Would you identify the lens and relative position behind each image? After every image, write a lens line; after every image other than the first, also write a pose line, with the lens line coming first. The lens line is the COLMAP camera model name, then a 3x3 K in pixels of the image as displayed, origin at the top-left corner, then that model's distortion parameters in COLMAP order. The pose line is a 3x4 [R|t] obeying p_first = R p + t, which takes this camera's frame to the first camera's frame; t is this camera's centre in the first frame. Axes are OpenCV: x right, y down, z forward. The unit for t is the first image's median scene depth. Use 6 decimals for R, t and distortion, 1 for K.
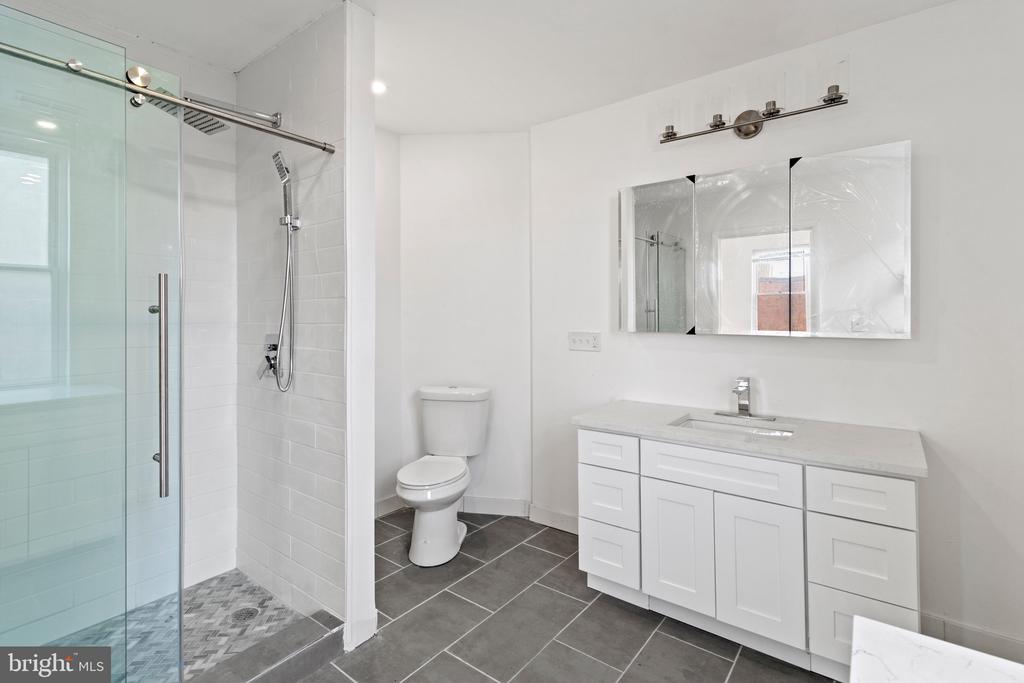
lens RADIAL K [[482.2, 0, 522.9], [0, 482.2, 318.8], [0, 0, 1]] dist [0.001341, 0.000189]
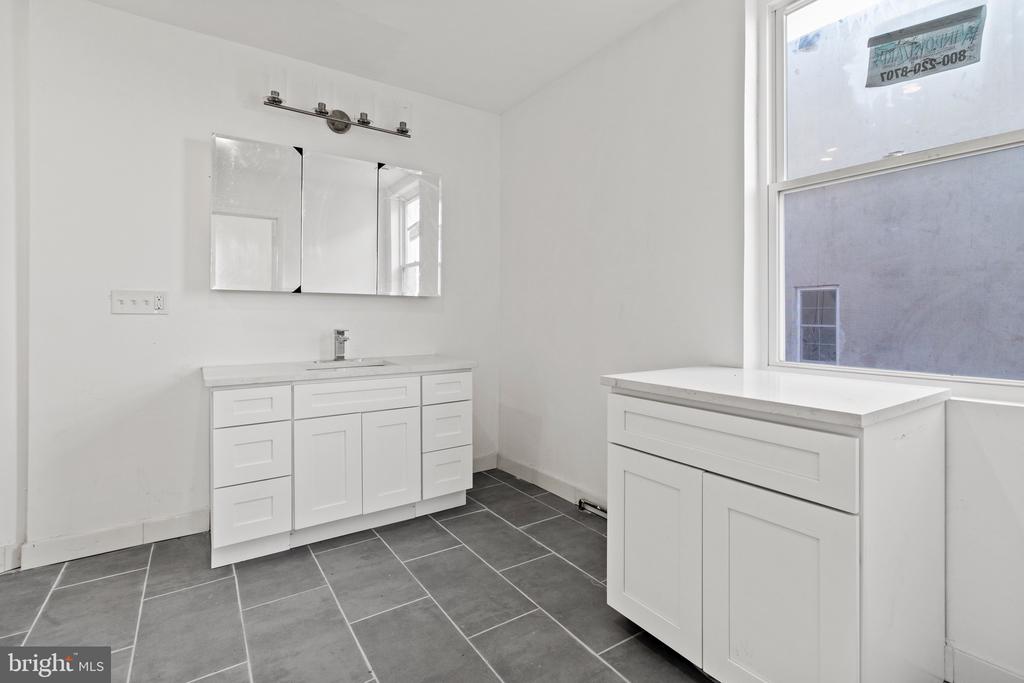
lens RADIAL K [[482.2, 0, 522.9], [0, 482.2, 318.8], [0, 0, 1]] dist [0.001341, 0.000189]
pose [[0.318127, -0.005779, 0.948030, -0.552098], [0.001221, 0.999983, 0.005687, 0.090196], [-0.948047, -0.000652, 0.318129, 0.174562]]
